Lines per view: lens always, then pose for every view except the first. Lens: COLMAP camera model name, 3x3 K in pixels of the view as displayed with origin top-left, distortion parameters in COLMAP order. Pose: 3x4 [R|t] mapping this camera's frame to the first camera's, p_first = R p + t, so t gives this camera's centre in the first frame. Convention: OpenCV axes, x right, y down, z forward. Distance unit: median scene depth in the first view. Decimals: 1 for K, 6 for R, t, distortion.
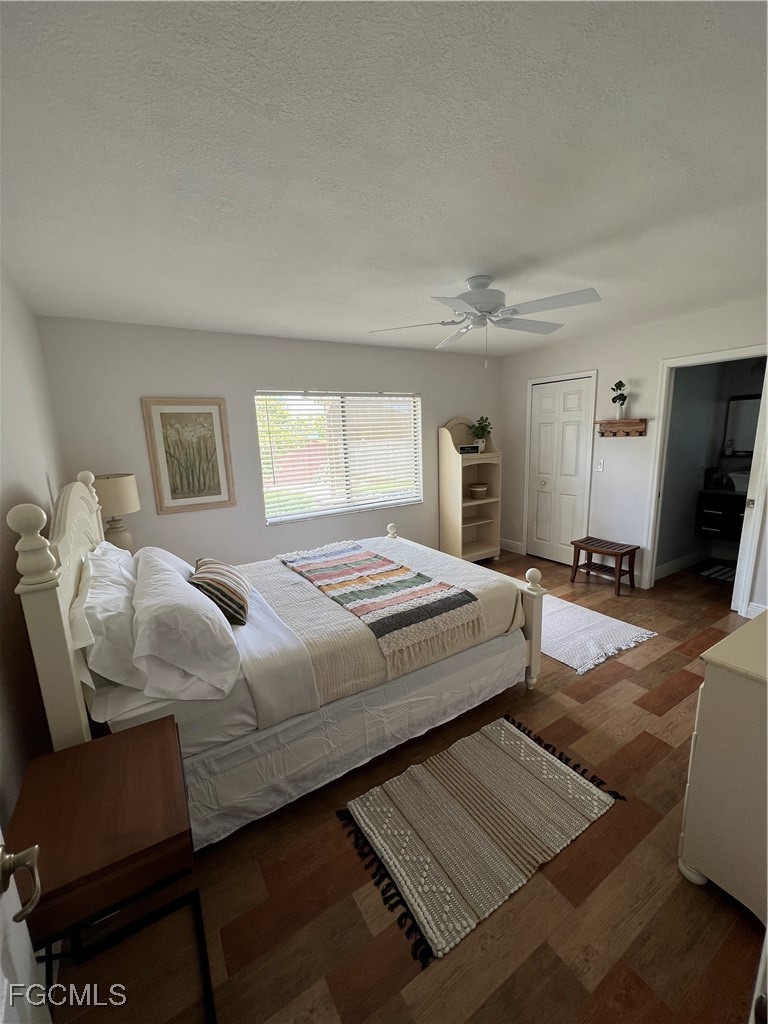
lens RADIAL K [[407.7, 0, 384.0], [0, 407.7, 512.0], [0, 0, 1]] dist [0.020478, 0.000206]
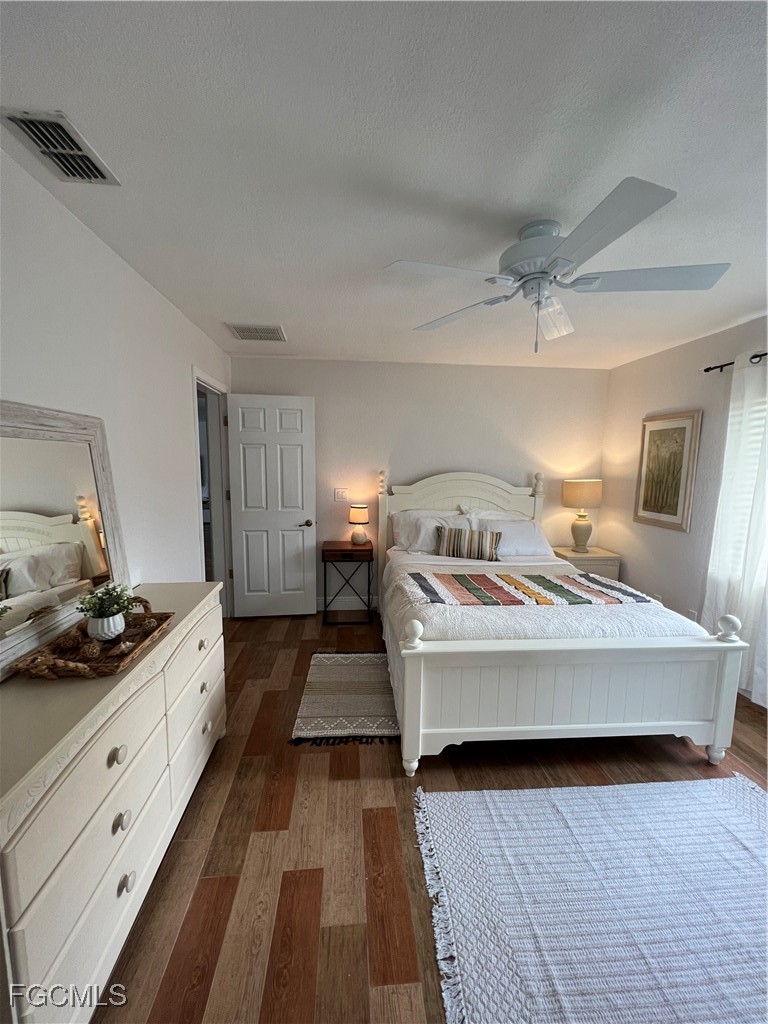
lens RADIAL K [[407.7, 0, 384.0], [0, 407.7, 512.0], [0, 0, 1]] dist [0.020478, 0.000206]
pose [[-0.450878, 0.141159, -0.881353, 0.816547], [-0.174438, 0.954441, 0.242103, -0.186635], [0.875374, 0.262900, -0.405713, 0.934490]]
